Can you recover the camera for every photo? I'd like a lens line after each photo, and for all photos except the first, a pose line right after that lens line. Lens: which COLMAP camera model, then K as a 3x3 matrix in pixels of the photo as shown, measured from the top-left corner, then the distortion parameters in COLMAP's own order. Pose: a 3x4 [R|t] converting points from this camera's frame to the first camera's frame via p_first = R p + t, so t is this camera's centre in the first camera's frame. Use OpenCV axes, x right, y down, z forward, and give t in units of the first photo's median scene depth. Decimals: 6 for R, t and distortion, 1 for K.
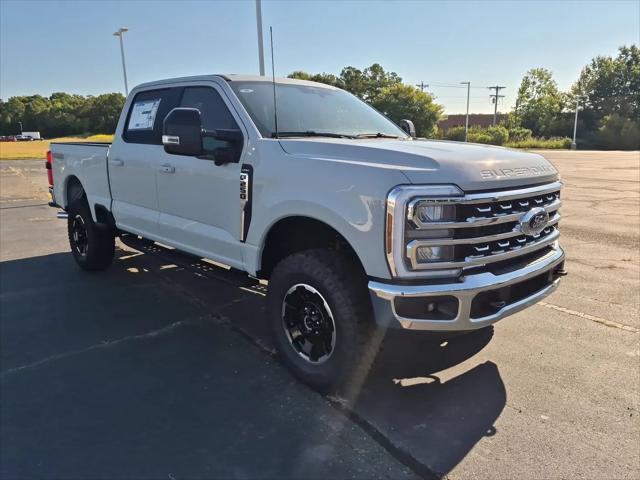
lens RADIAL K [[499.4, 0, 325.1], [0, 499.4, 233.7], [0, 0, 1]] dist [0.072373, -0.042820]
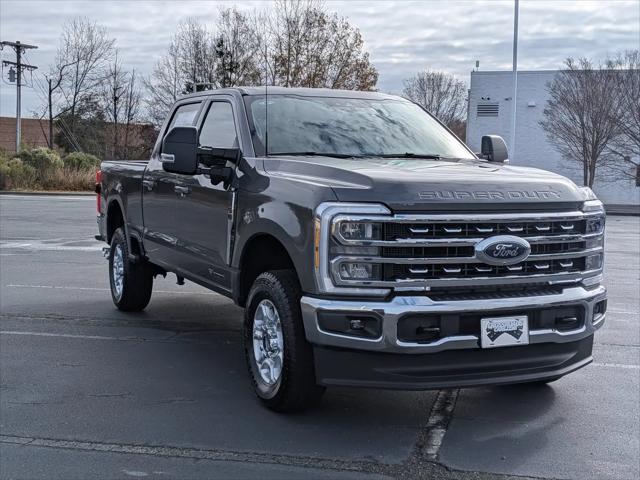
lens RADIAL K [[962.3, 0, 316.8], [0, 962.3, 238.0], [0, 0, 1]] dist [0.147037, 0.000000]
pose [[0.942678, 0.038606, -0.331464, 0.660517], [-0.073808, 0.992807, -0.094274, 0.139218], [0.325440, 0.113334, 0.938746, -0.729694]]
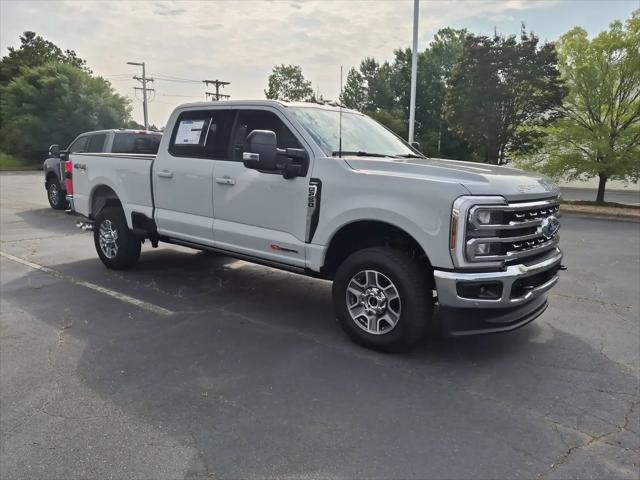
lens RADIAL K [[499.4, 0, 324.0], [0, 499.4, 243.3], [0, 0, 1]] dist [0.072373, -0.042820]
pose [[0.993961, 0.003086, 0.109686, -0.292066], [-0.001945, 0.999943, -0.010512, 0.034231], [-0.109713, 0.010235, 0.993911, -0.214750]]
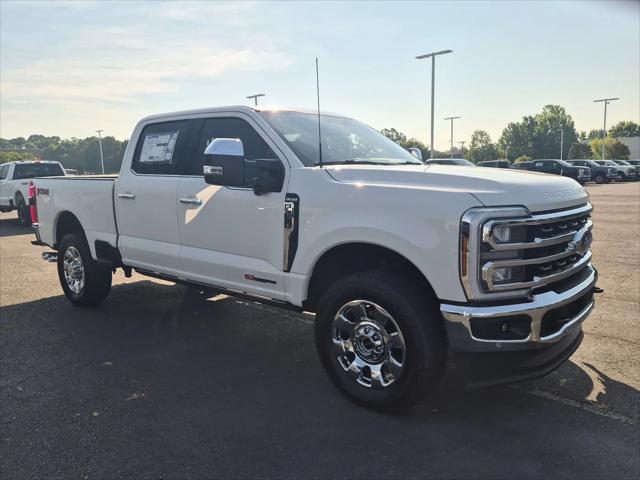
lens RADIAL K [[499.4, 0, 324.0], [0, 499.4, 241.4], [0, 0, 1]] dist [0.072373, -0.042820]
pose [[0.994793, -0.031782, 0.096832, -0.209744], [0.036308, 0.998312, -0.045341, 0.005005], [-0.095227, 0.048621, 0.994267, 0.014679]]
